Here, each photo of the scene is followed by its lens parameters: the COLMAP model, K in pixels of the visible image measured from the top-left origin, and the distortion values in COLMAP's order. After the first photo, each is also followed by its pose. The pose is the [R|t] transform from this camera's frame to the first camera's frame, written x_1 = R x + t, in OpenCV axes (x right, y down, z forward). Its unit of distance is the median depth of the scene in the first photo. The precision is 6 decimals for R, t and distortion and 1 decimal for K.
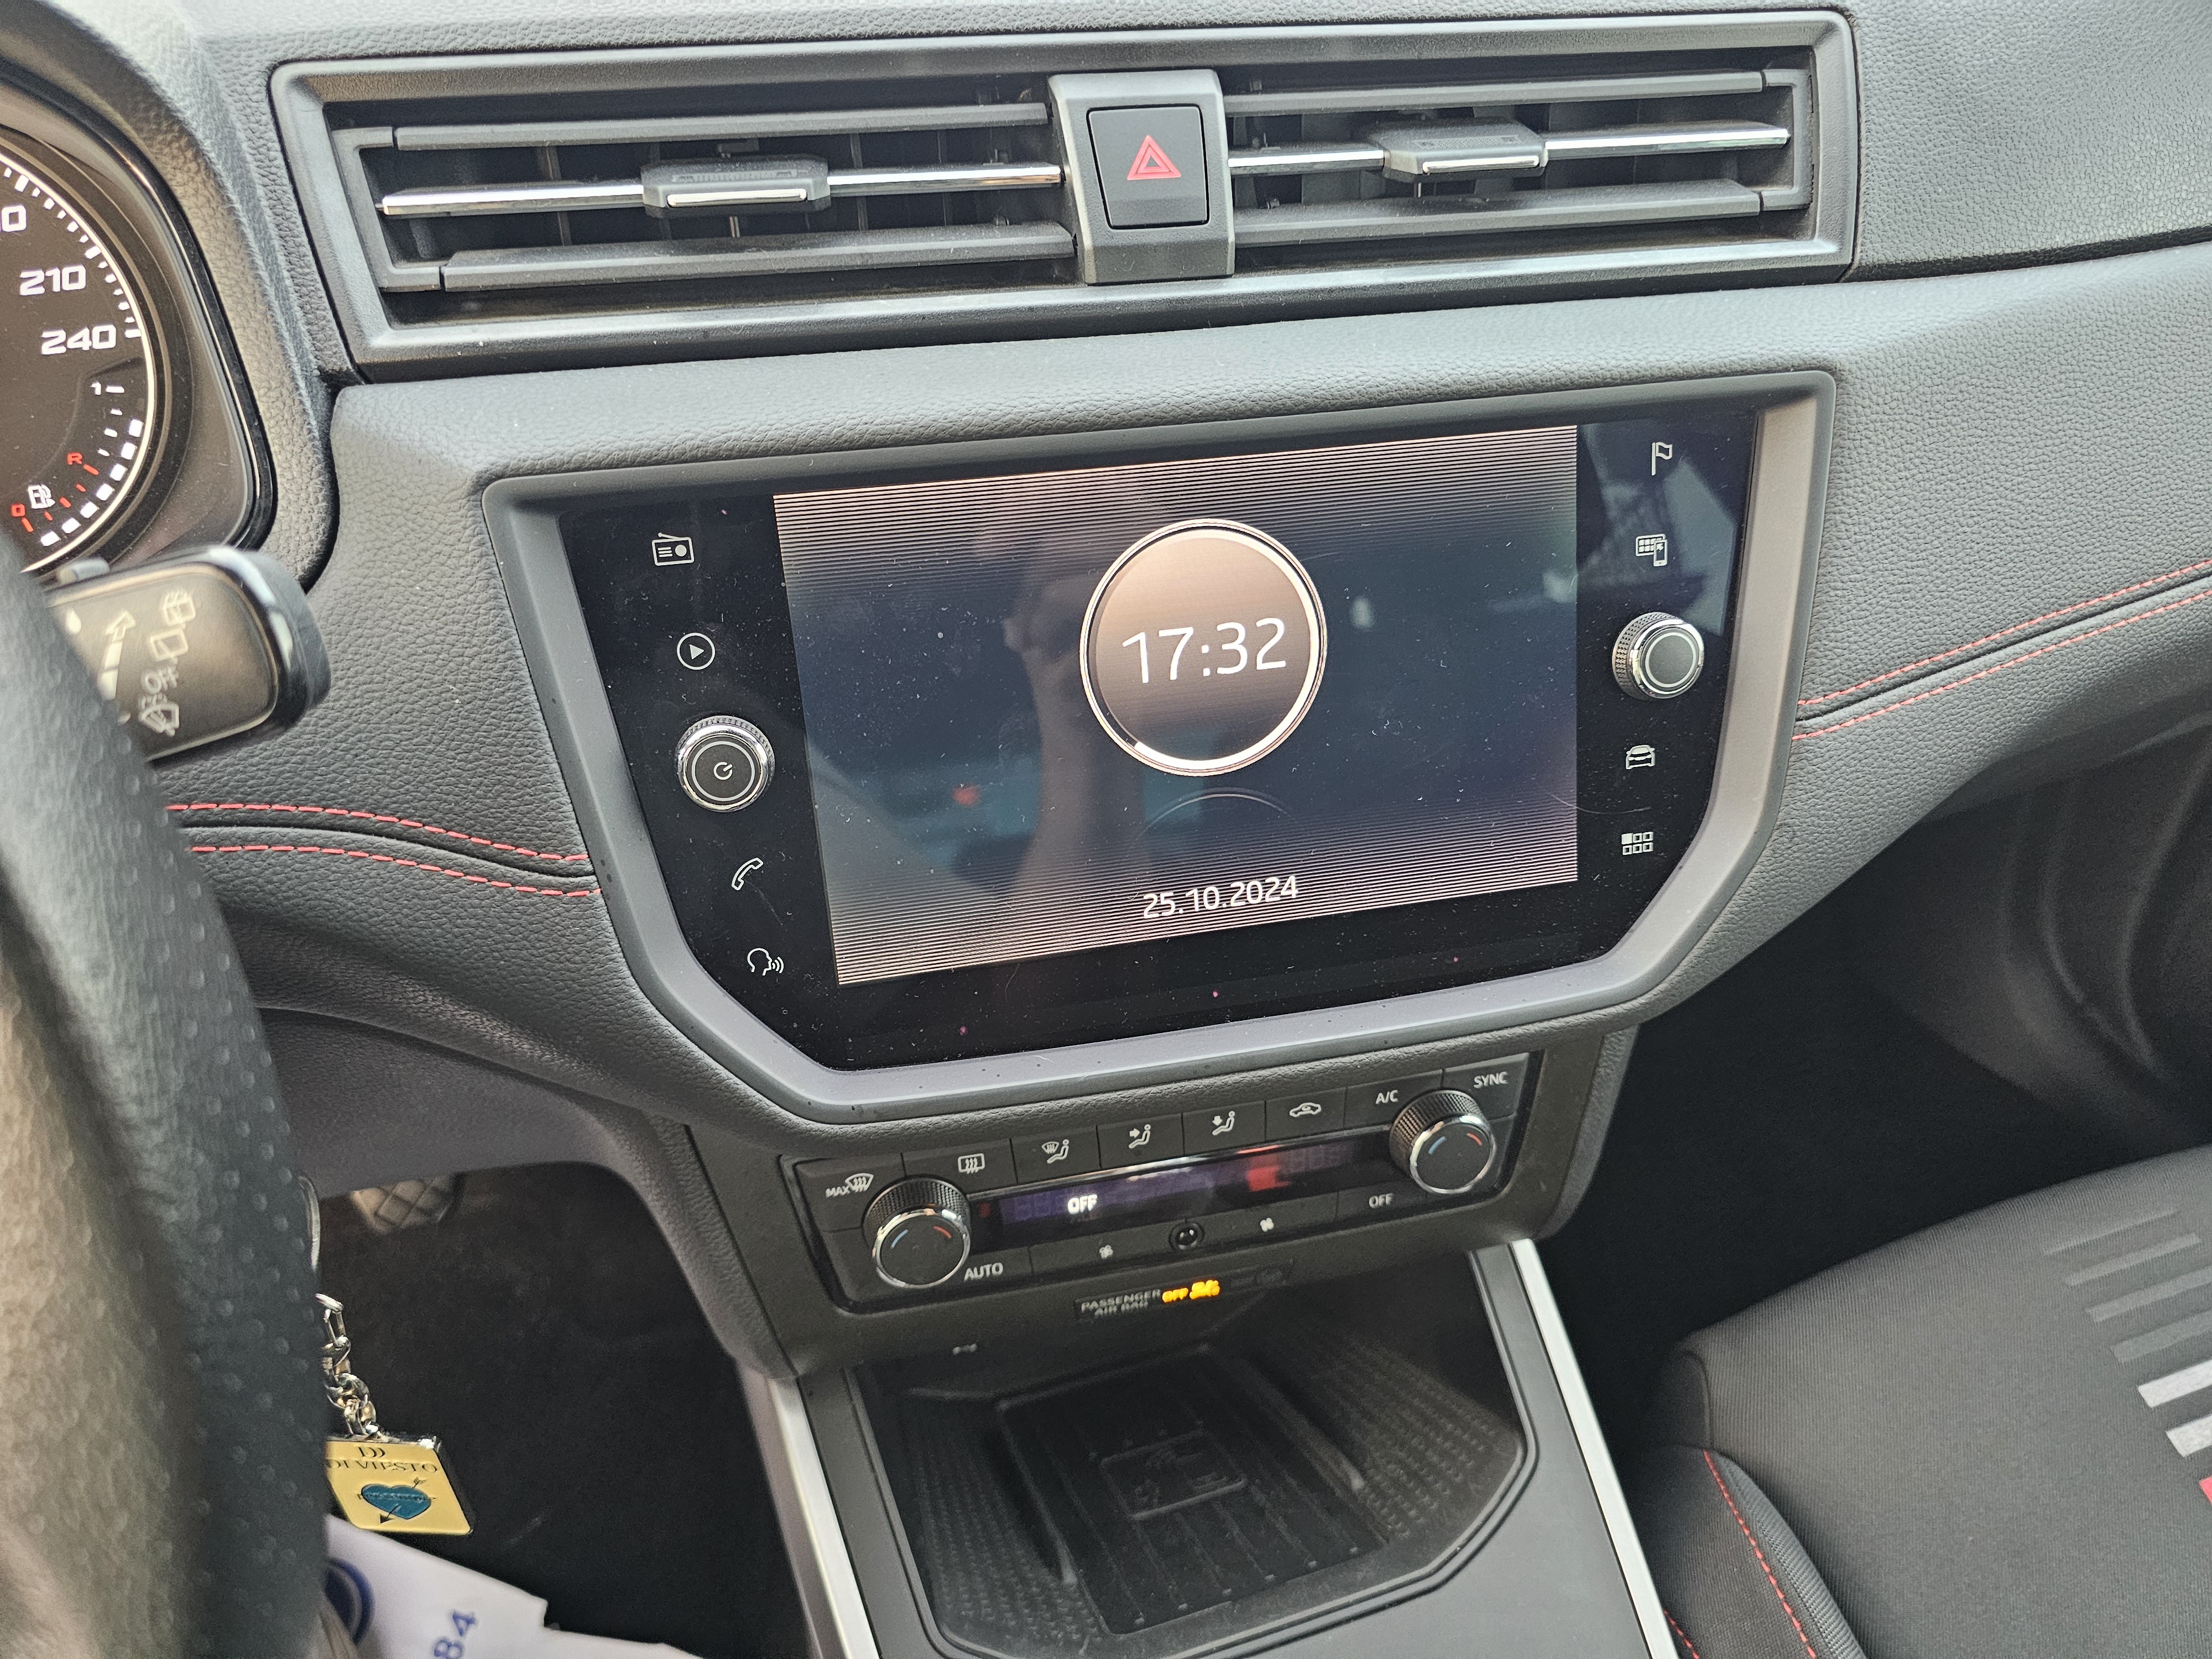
lens RADIAL K [[1478.0, 0, 1101.1], [0, 1478.0, 834.6], [0, 0, 1]] dist [0.049967, -0.046770]
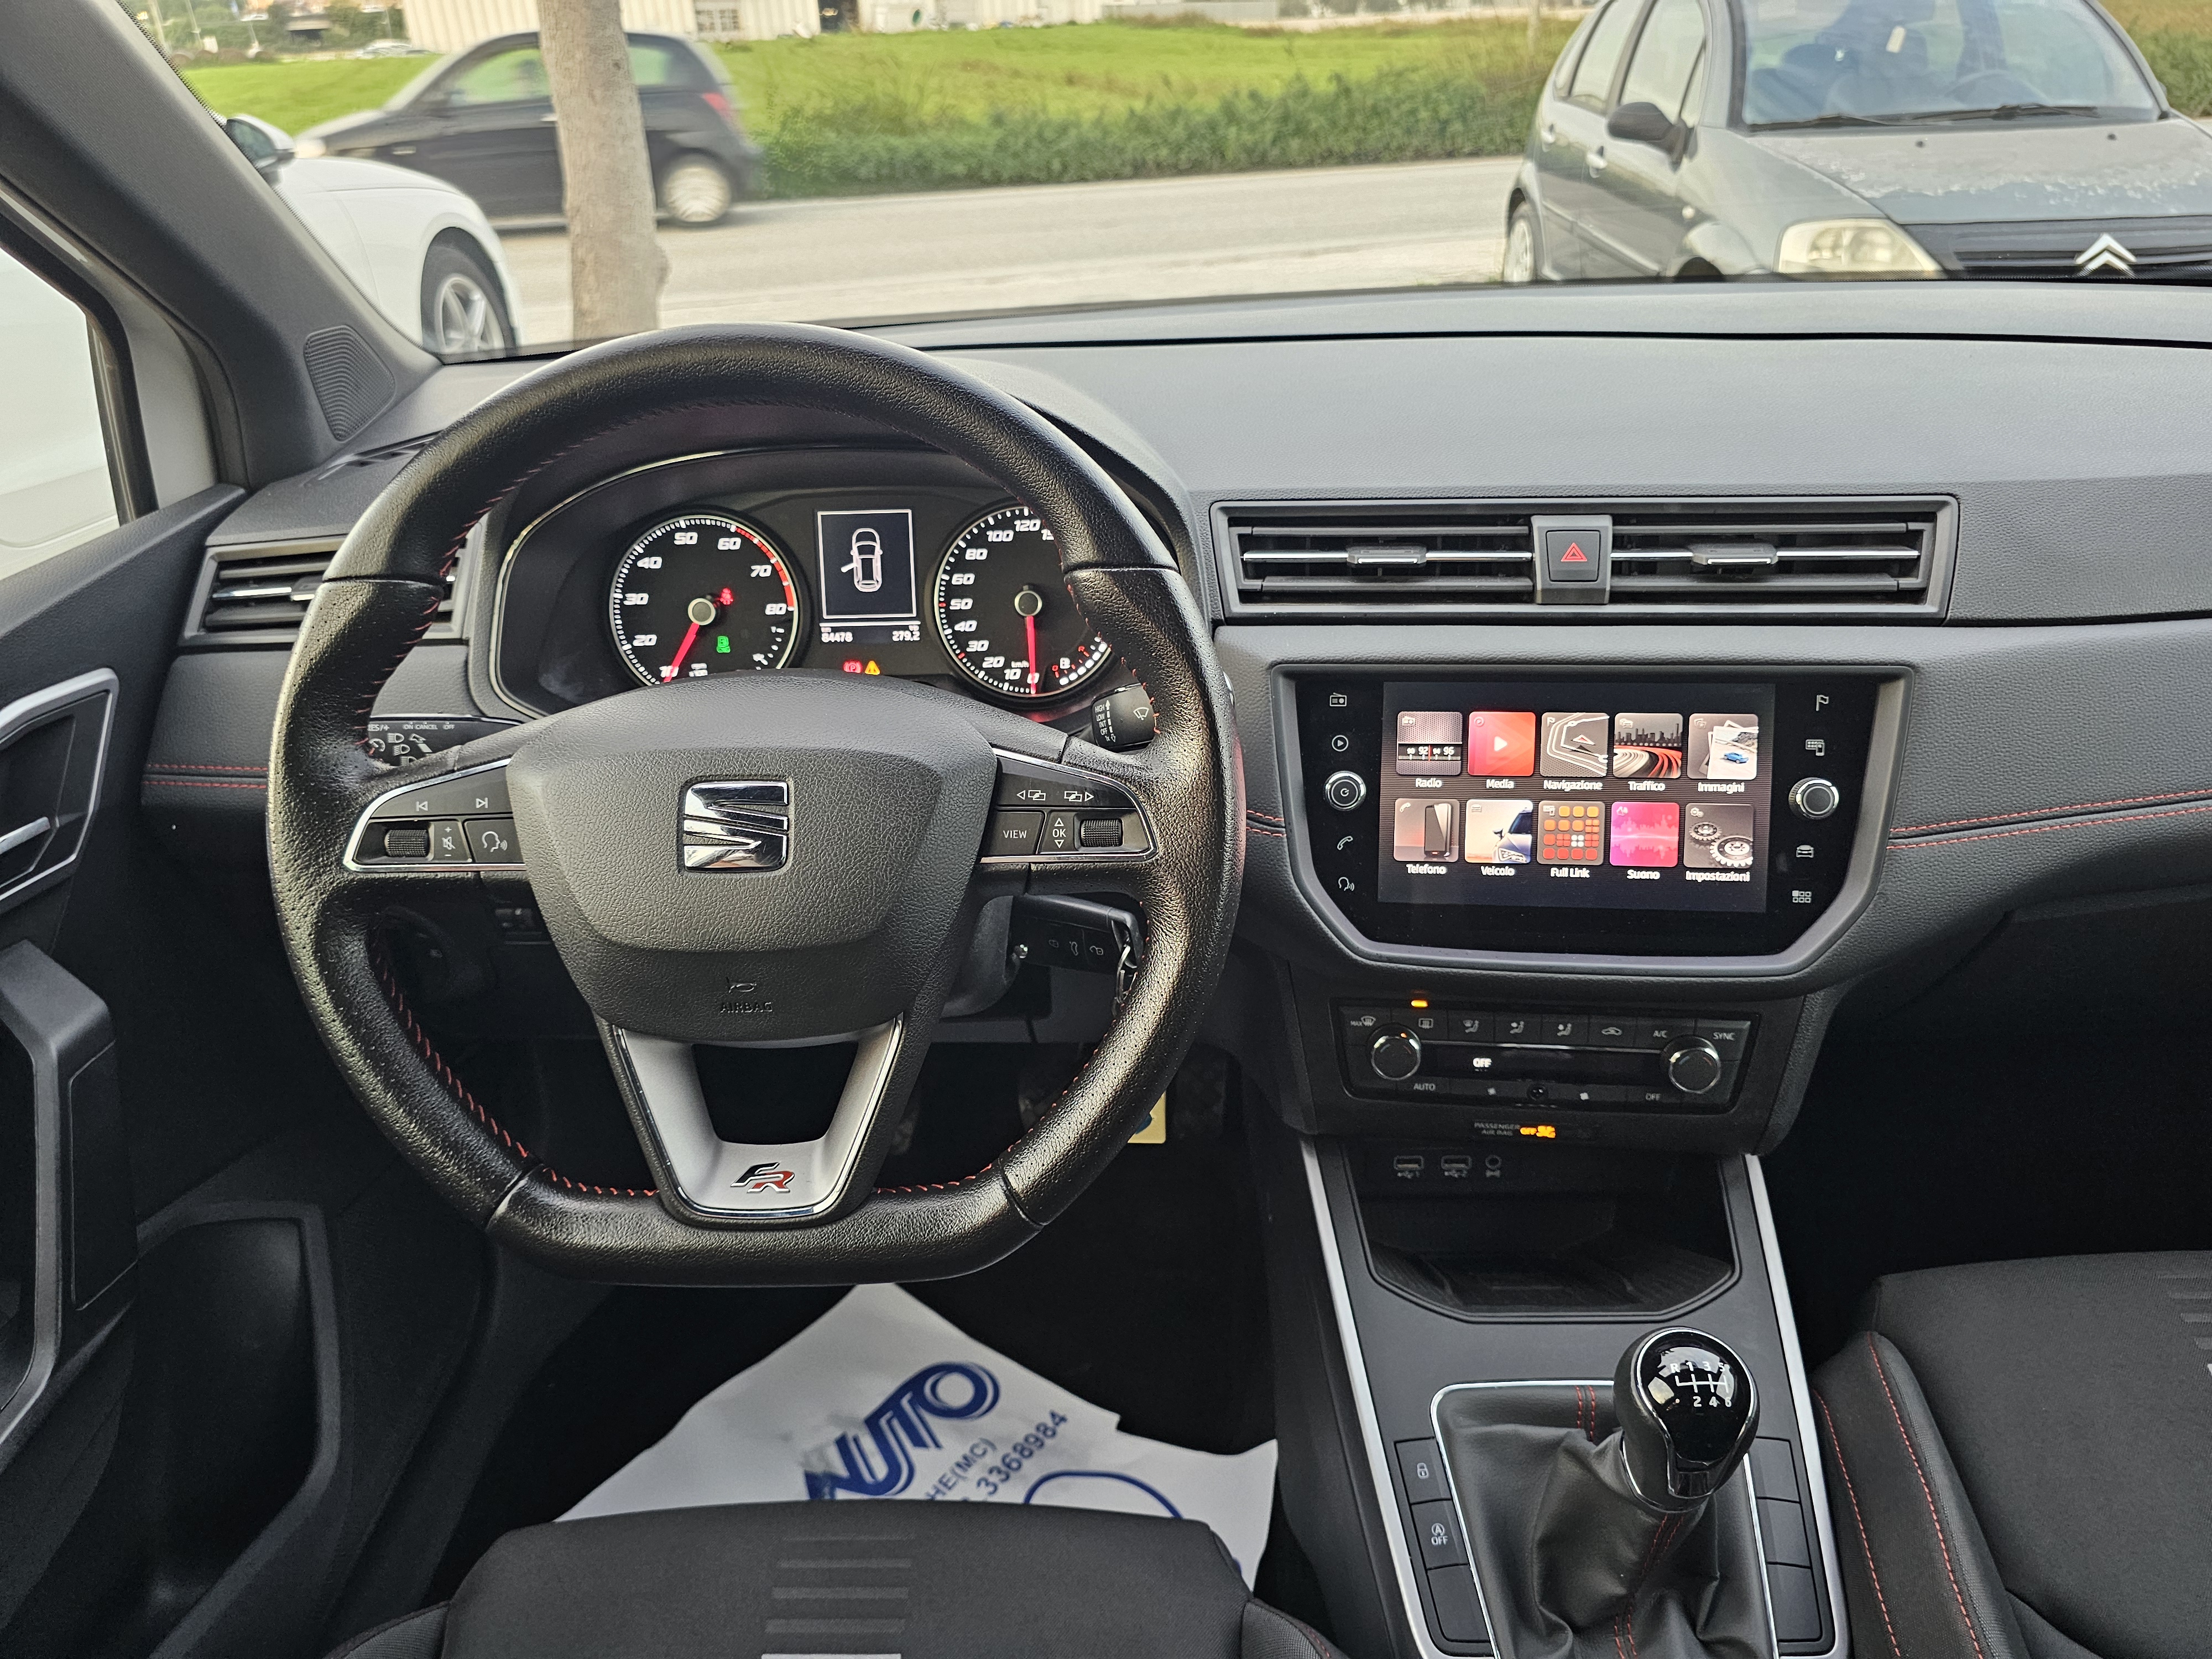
lens RADIAL K [[1478.0, 0, 1116.5], [0, 1478.0, 847.0], [0, 0, 1]] dist [0.049967, -0.046770]
pose [[0.941161, 0.116209, -0.317351, 0.147109], [-0.168866, 0.975103, -0.143733, 0.415432], [0.292747, 0.188865, 0.937352, -1.211364]]
